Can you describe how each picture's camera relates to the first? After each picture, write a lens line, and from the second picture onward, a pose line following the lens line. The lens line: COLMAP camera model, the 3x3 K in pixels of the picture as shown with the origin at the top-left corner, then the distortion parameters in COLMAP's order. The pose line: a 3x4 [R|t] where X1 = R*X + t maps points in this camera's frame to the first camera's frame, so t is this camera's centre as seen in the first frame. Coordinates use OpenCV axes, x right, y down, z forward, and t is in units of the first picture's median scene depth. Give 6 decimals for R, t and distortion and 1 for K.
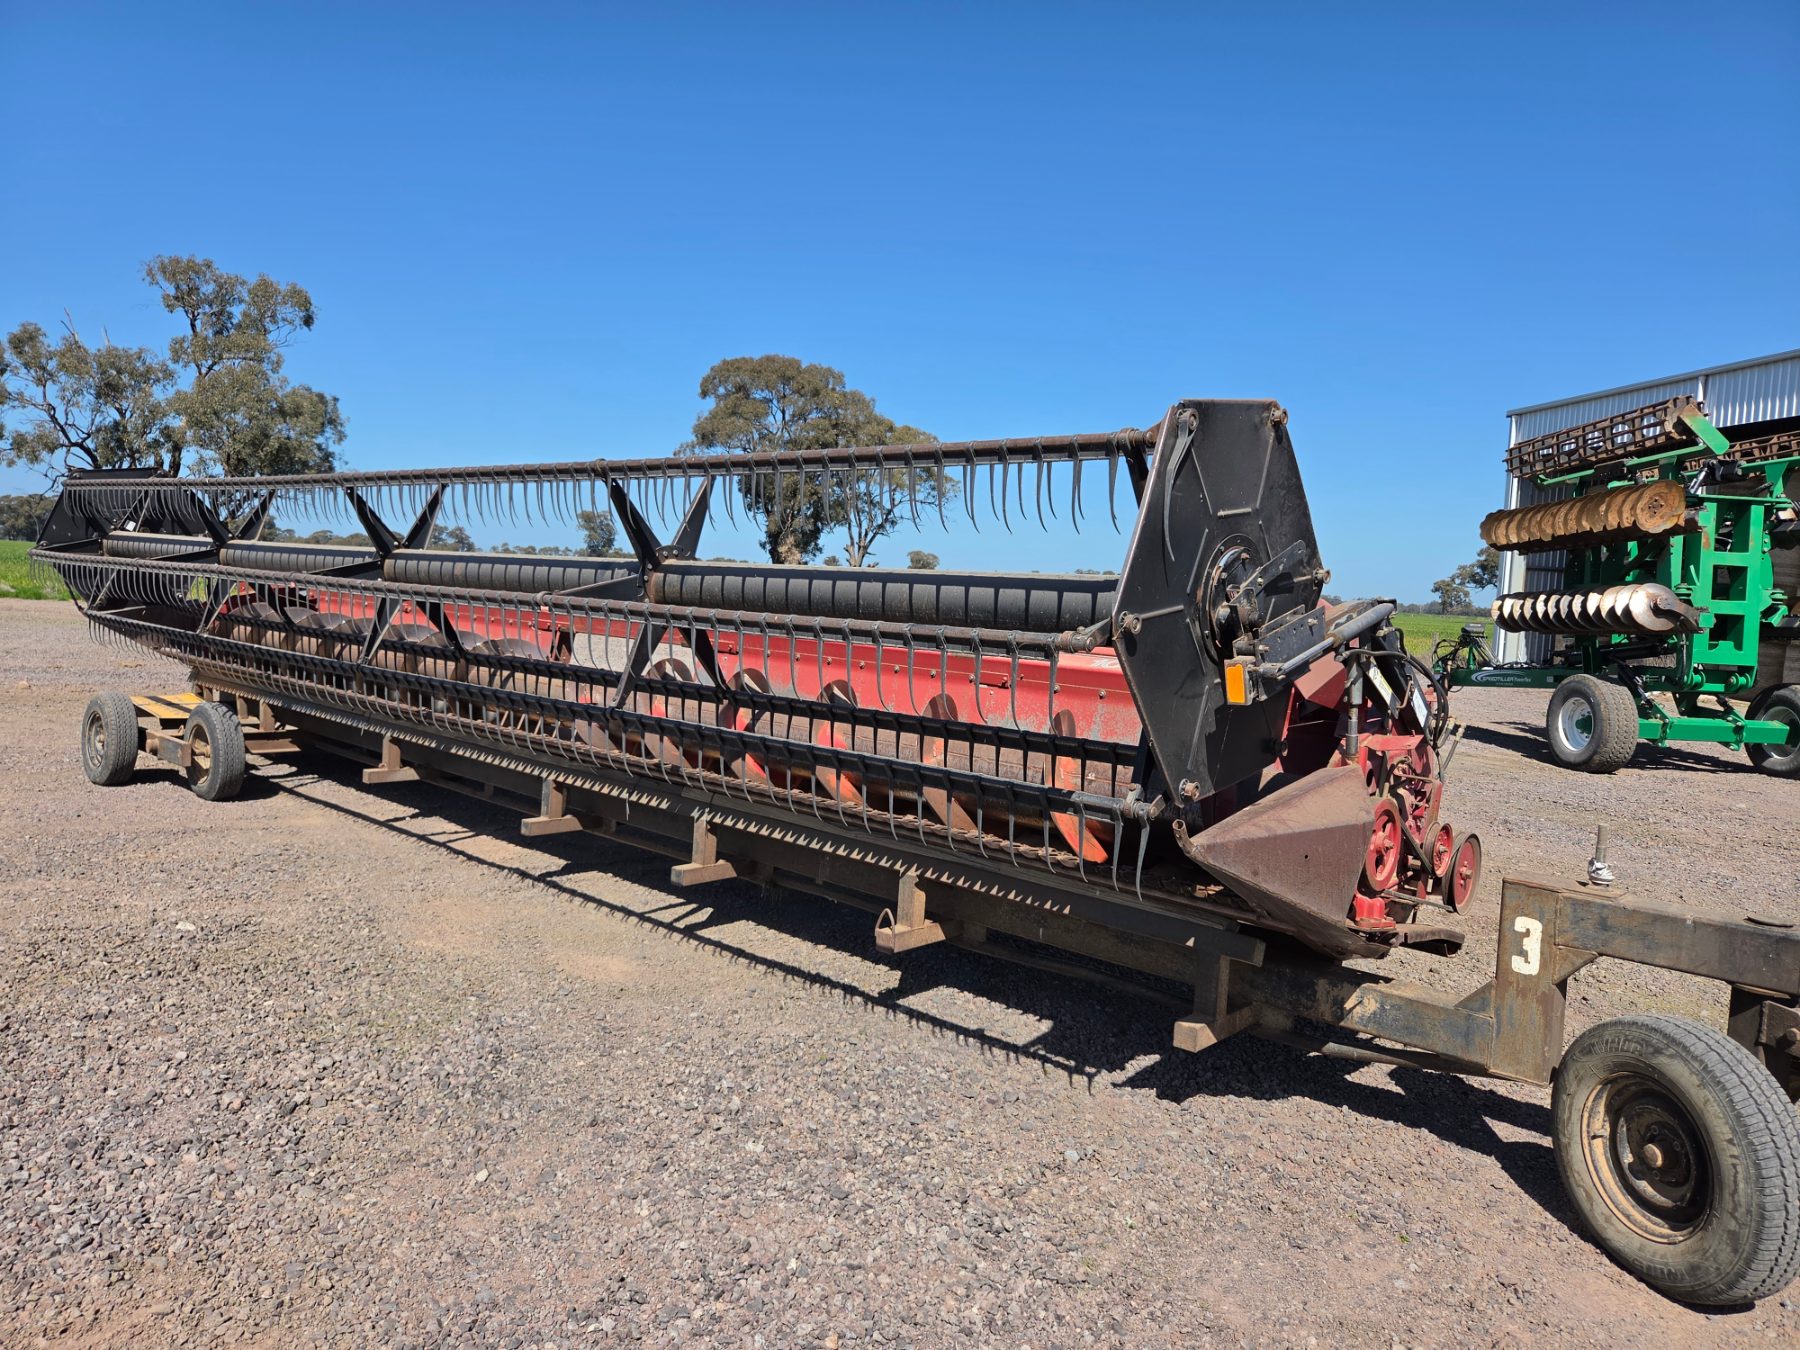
lens RADIAL K [[1221.8, 0, 892.5], [0, 1221.8, 669.2], [0, 0, 1]] dist [0.056578, -0.049270]
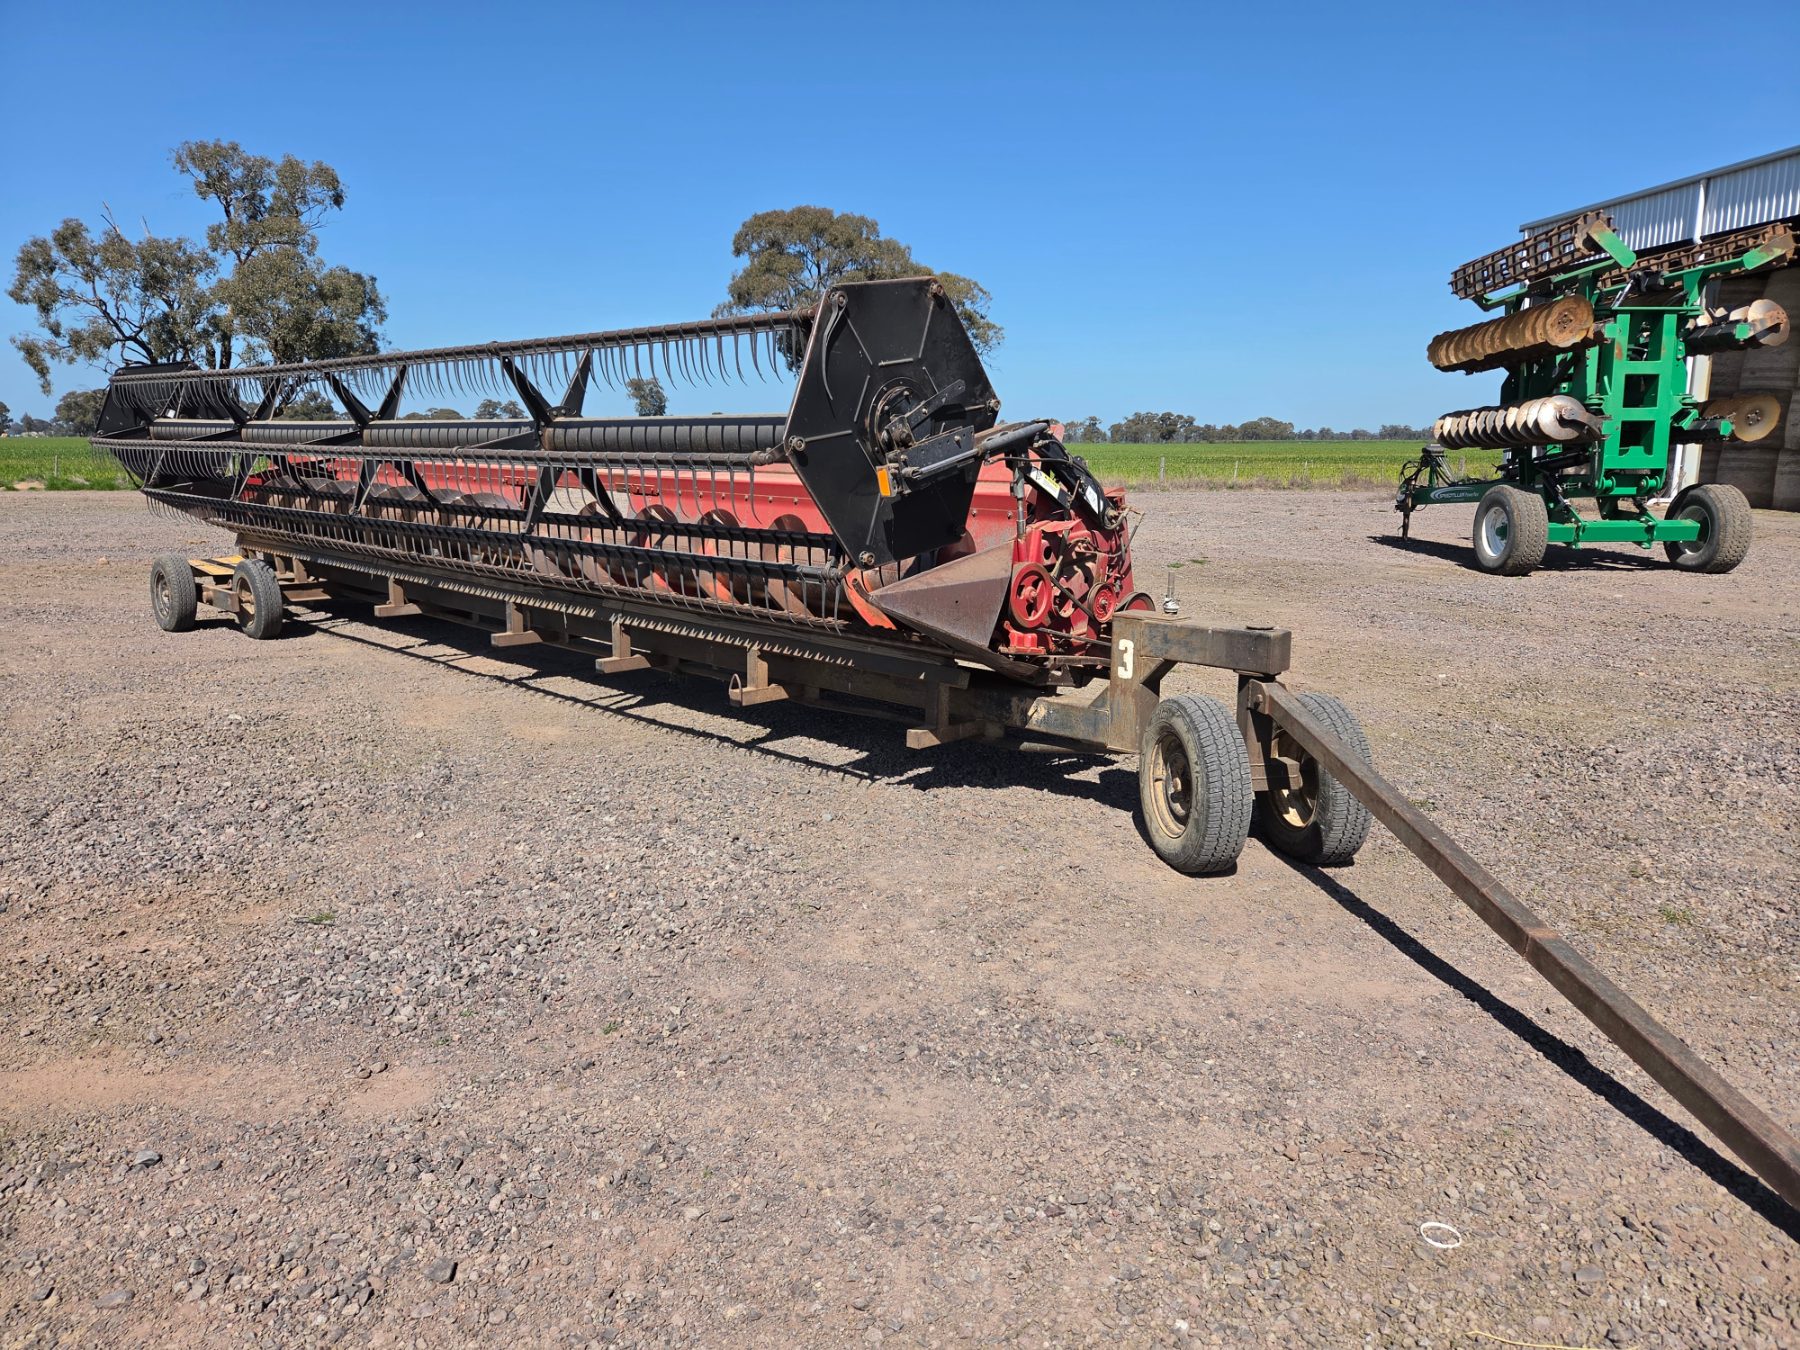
lens RADIAL K [[1234.6, 0, 919.7], [0, 1234.6, 676.3], [0, 0, 1]] dist [0.060921, -0.051530]
pose [[0.998053, -0.042728, -0.045438, 0.139221], [0.047827, 0.991888, 0.117778, 0.025649], [0.040037, -0.119722, 0.992000, -0.182663]]
